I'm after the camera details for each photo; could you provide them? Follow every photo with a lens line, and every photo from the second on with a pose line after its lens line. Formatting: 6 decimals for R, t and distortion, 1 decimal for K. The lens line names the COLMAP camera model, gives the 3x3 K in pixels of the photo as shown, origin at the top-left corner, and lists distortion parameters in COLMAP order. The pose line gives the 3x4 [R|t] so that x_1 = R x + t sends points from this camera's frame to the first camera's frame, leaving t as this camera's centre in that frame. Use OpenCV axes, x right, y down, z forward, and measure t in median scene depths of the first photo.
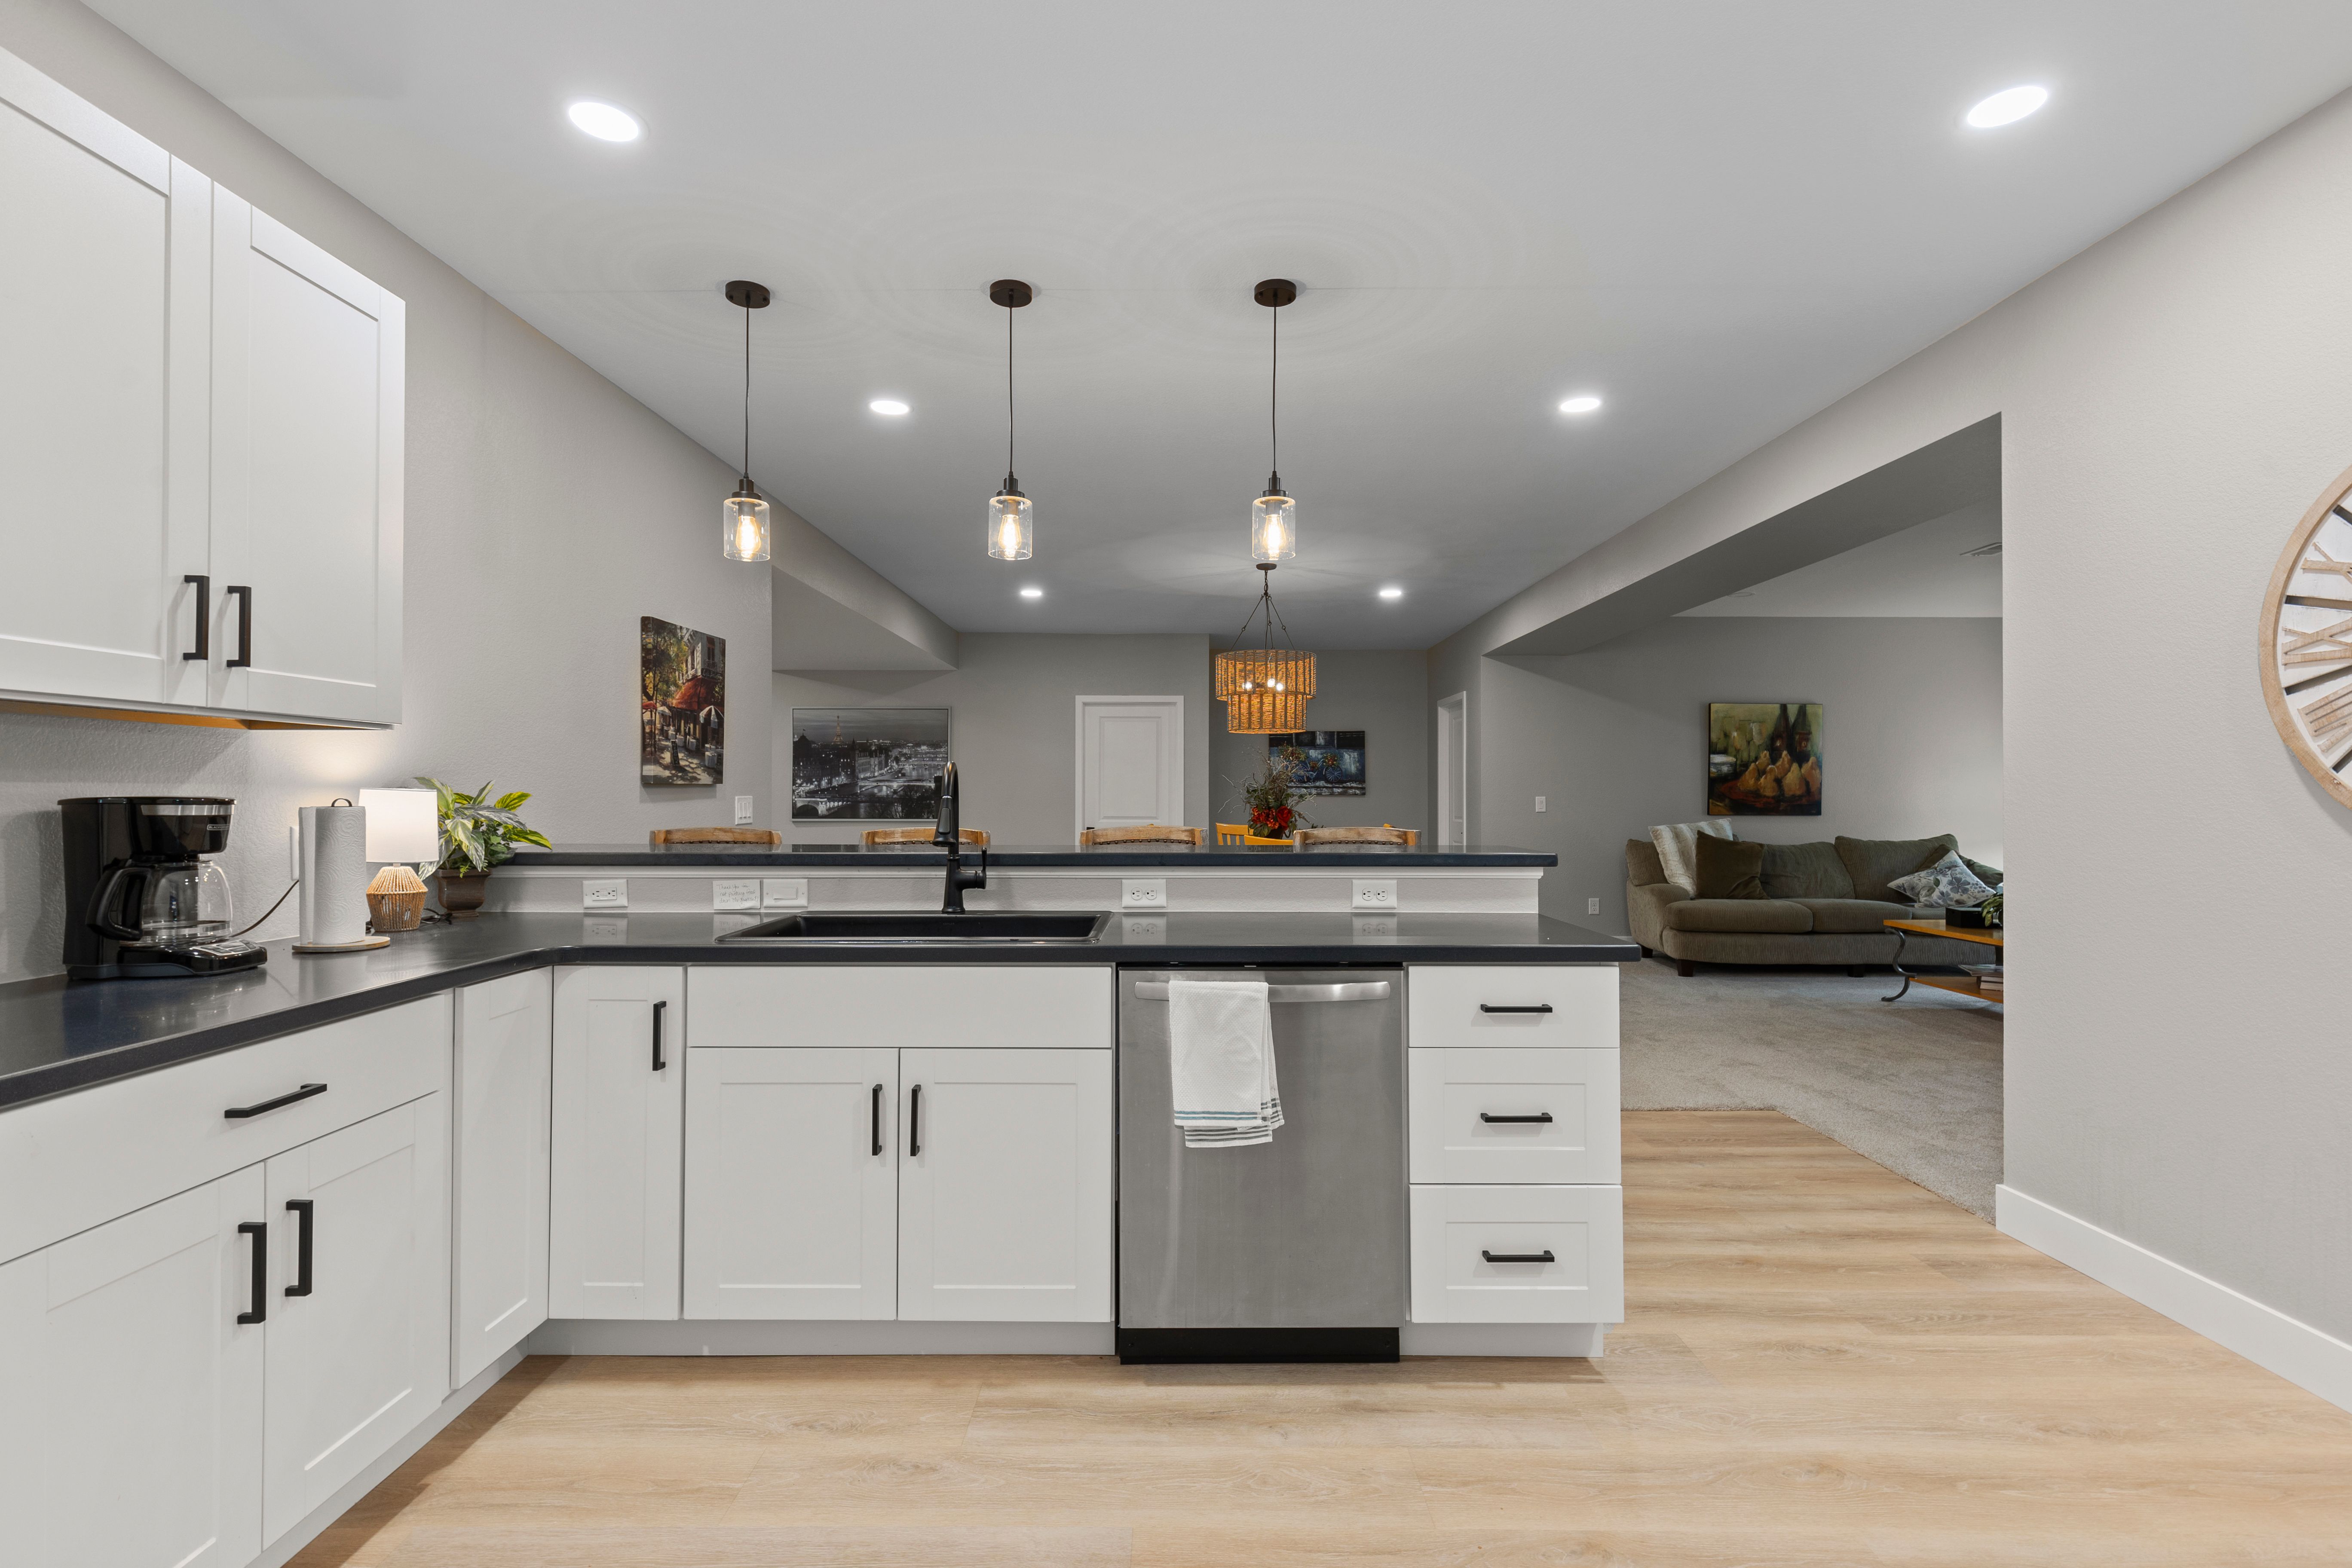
lens RADIAL K [[1071.3, 0, 1170.7], [0, 1071.3, 780.0], [0, 0, 1]] dist [0.003308, -0.000146]
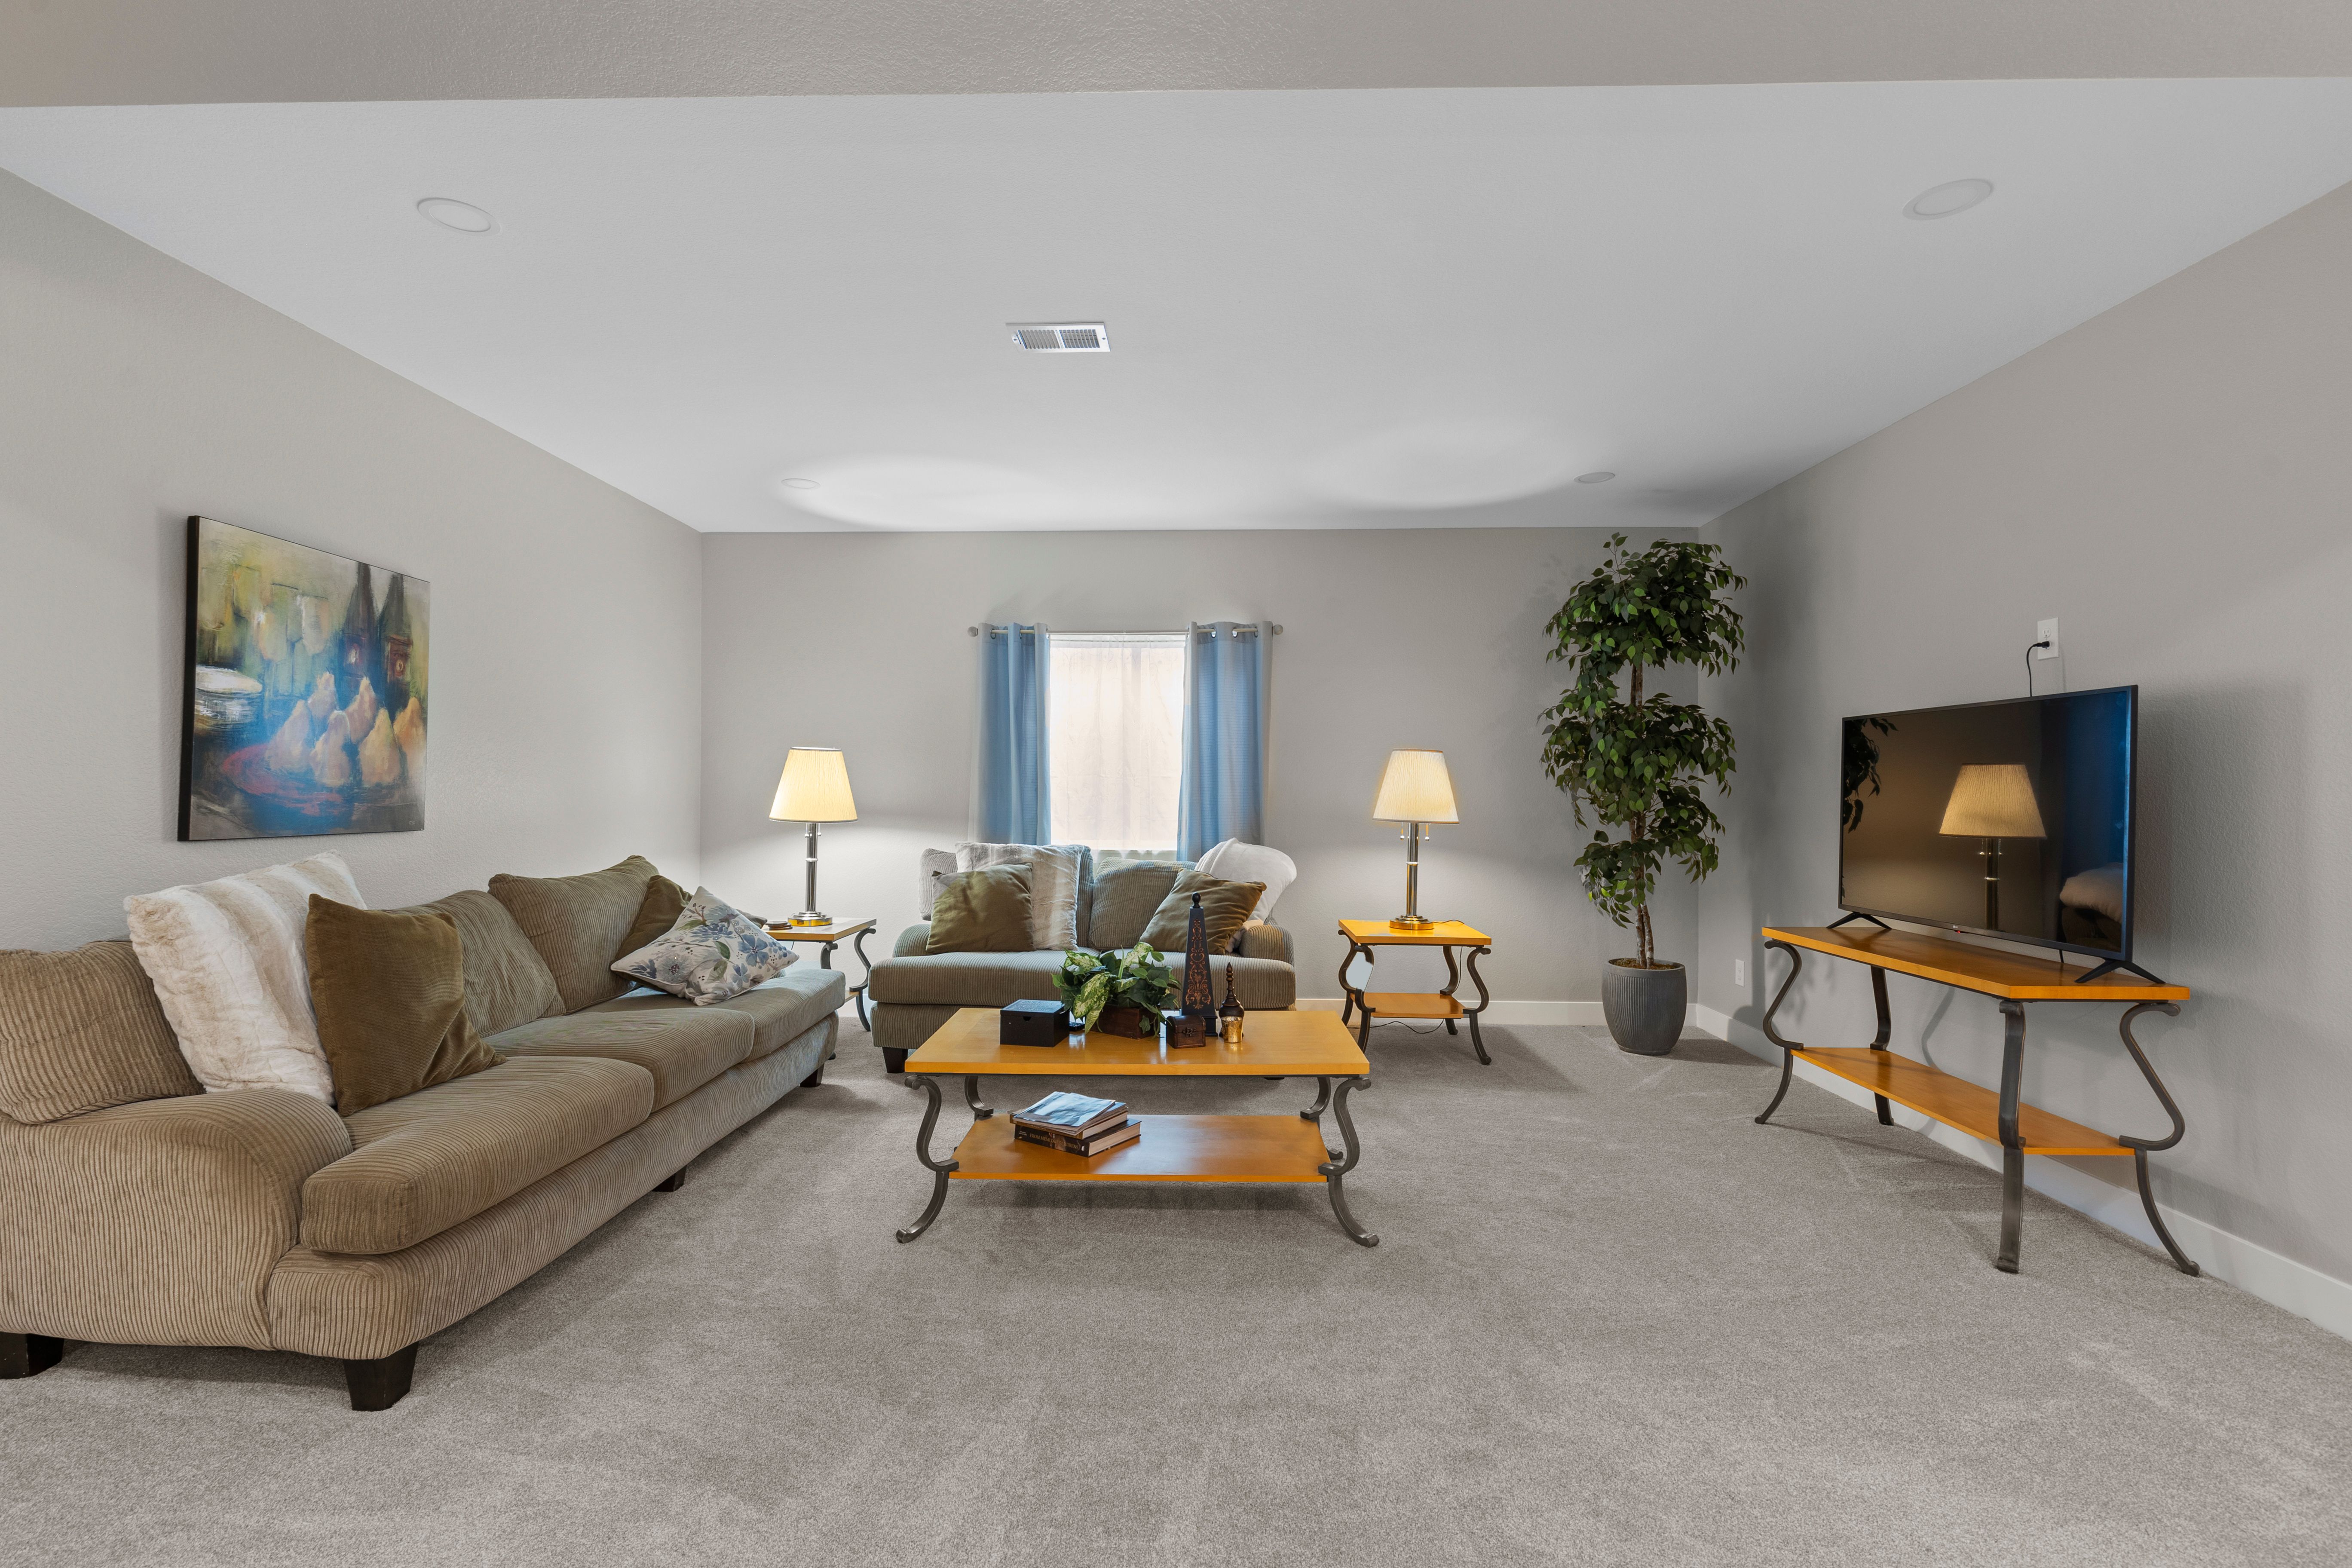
lens RADIAL K [[1071.3, 0, 1169.9], [0, 1071.3, 787.5], [0, 0, 1]] dist [0.003308, -0.000146]
pose [[0.020623, 0.002597, 0.999784, 0.166358], [-0.016807, 0.999856, -0.002250, 0.010791], [-0.999646, -0.016757, 0.020663, 0.681158]]
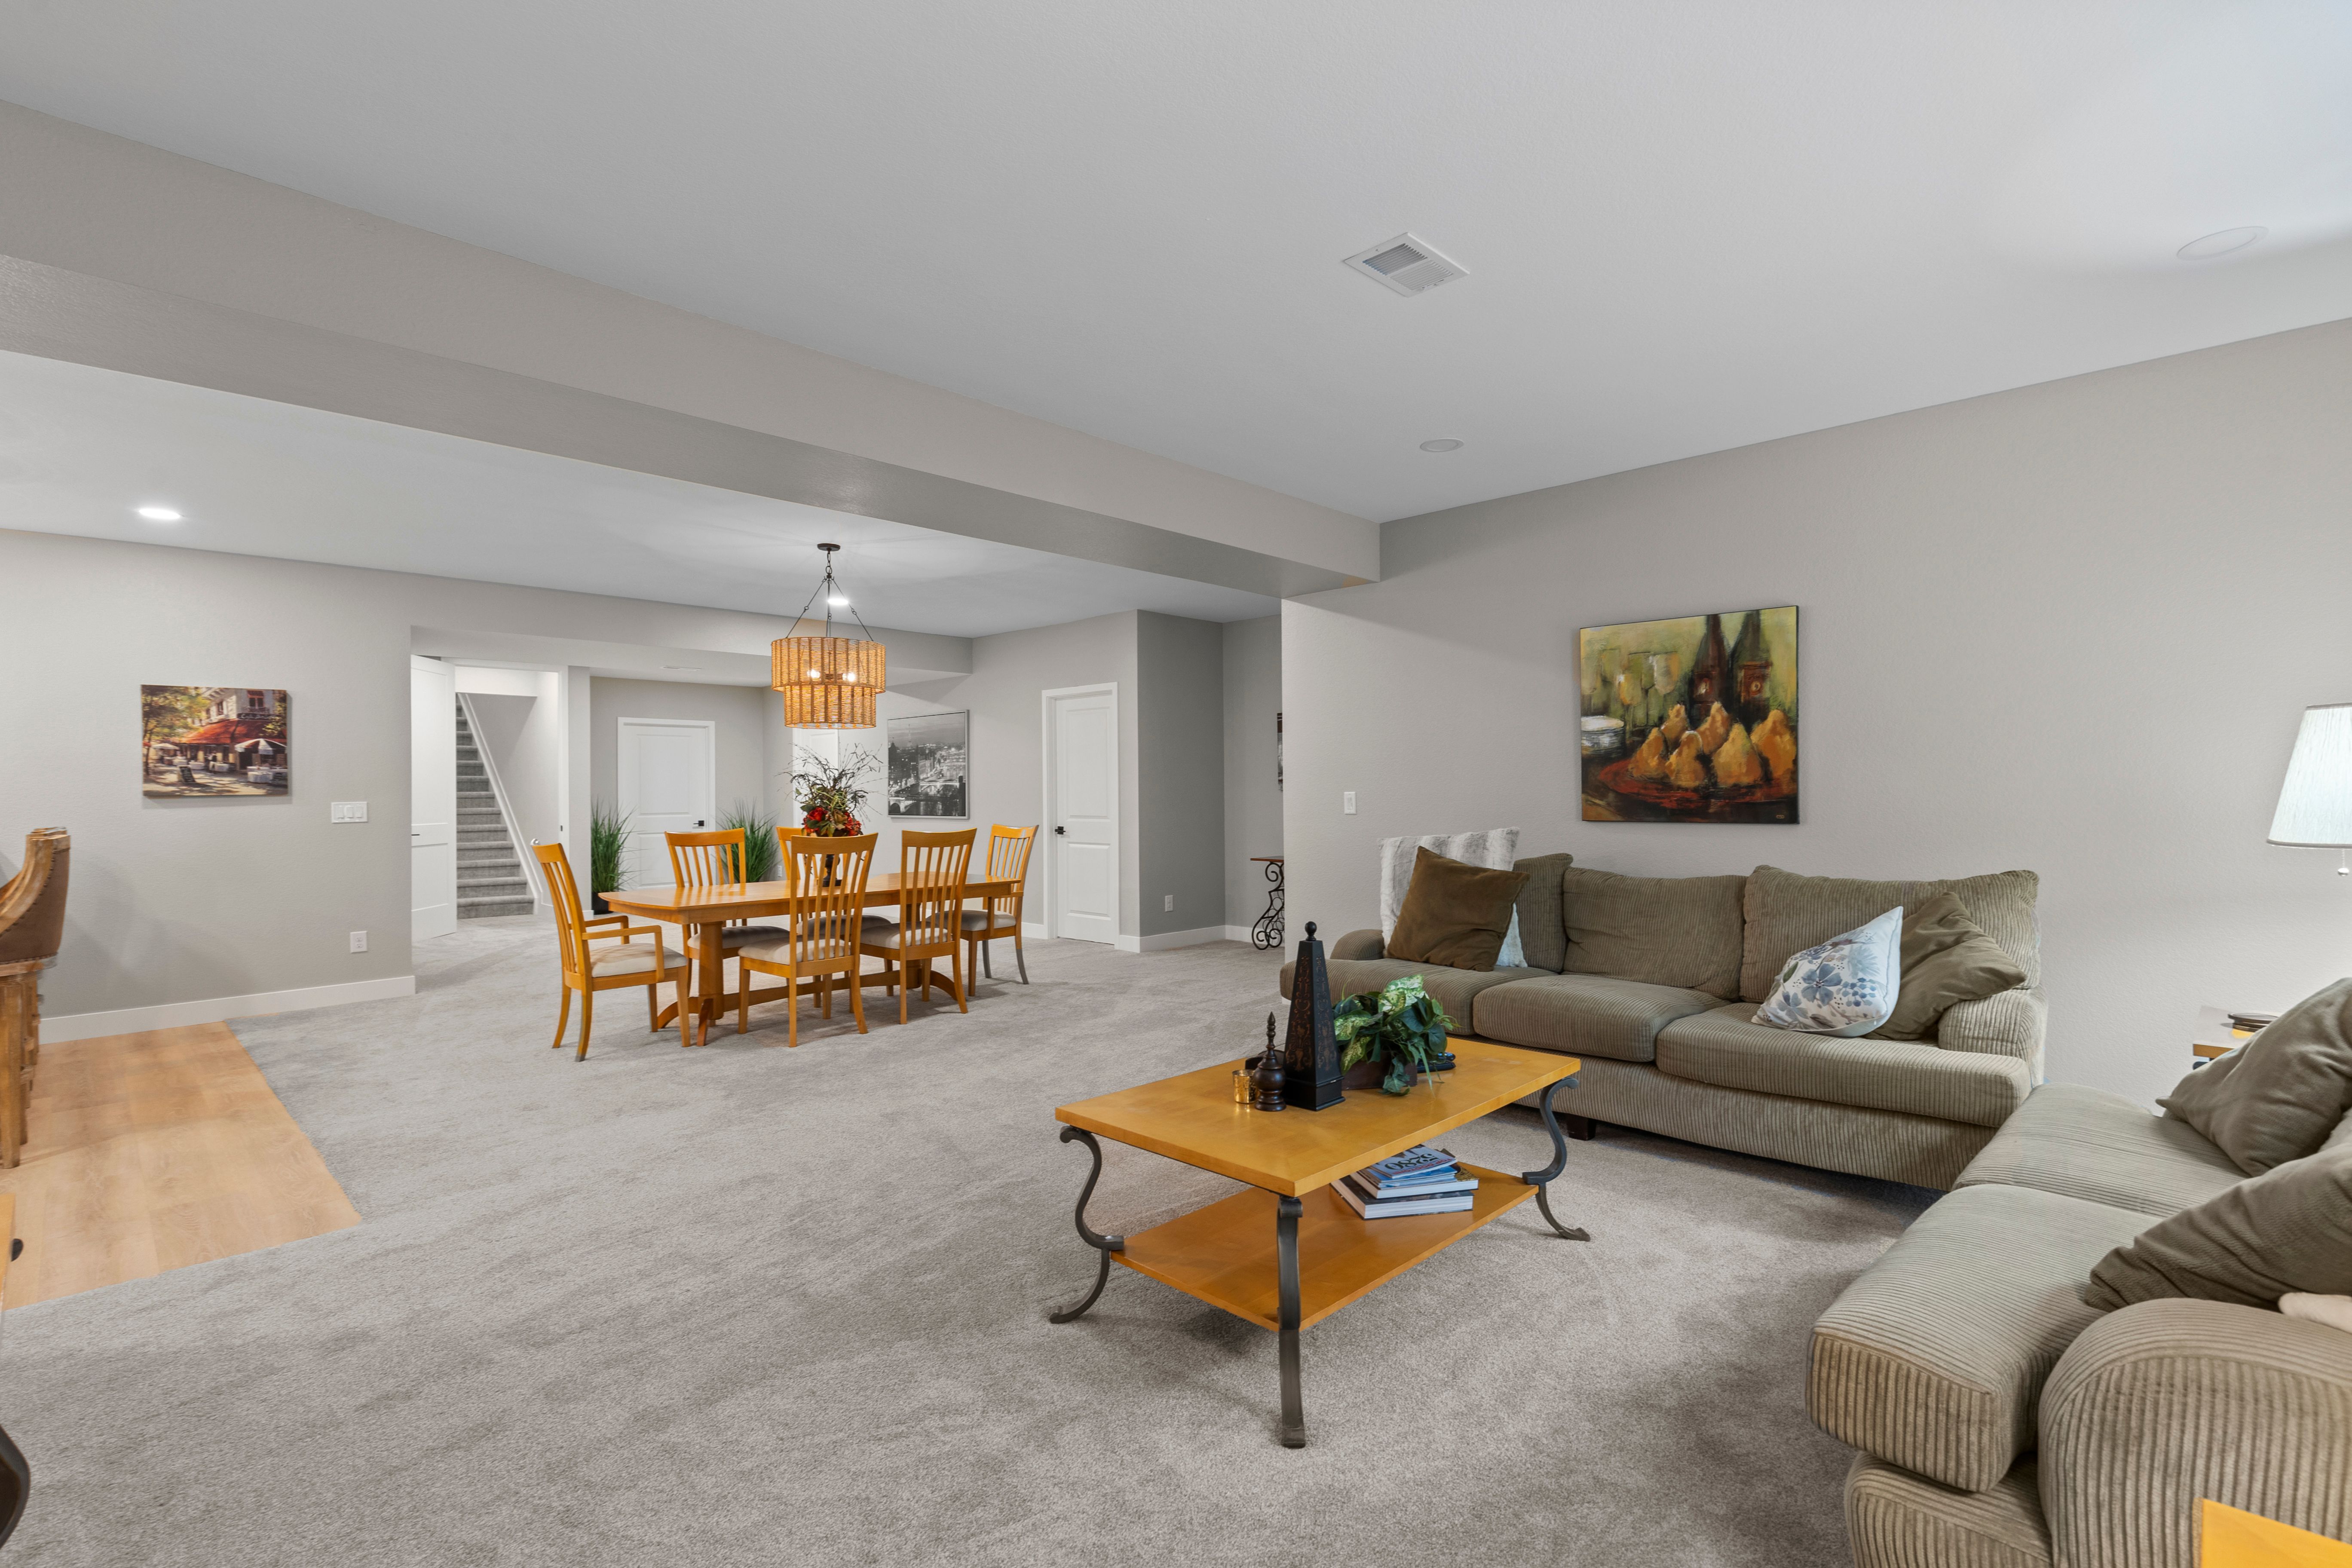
lens RADIAL K [[1071.3, 0, 1177.3], [0, 1071.3, 784.6], [0, 0, 1]] dist [0.003308, -0.000146]
pose [[0.722394, -0.012799, -0.691363, 0.746734], [0.021391, 0.999764, 0.003843, 0.005897], [0.691150, -0.017566, 0.722497, 0.429223]]
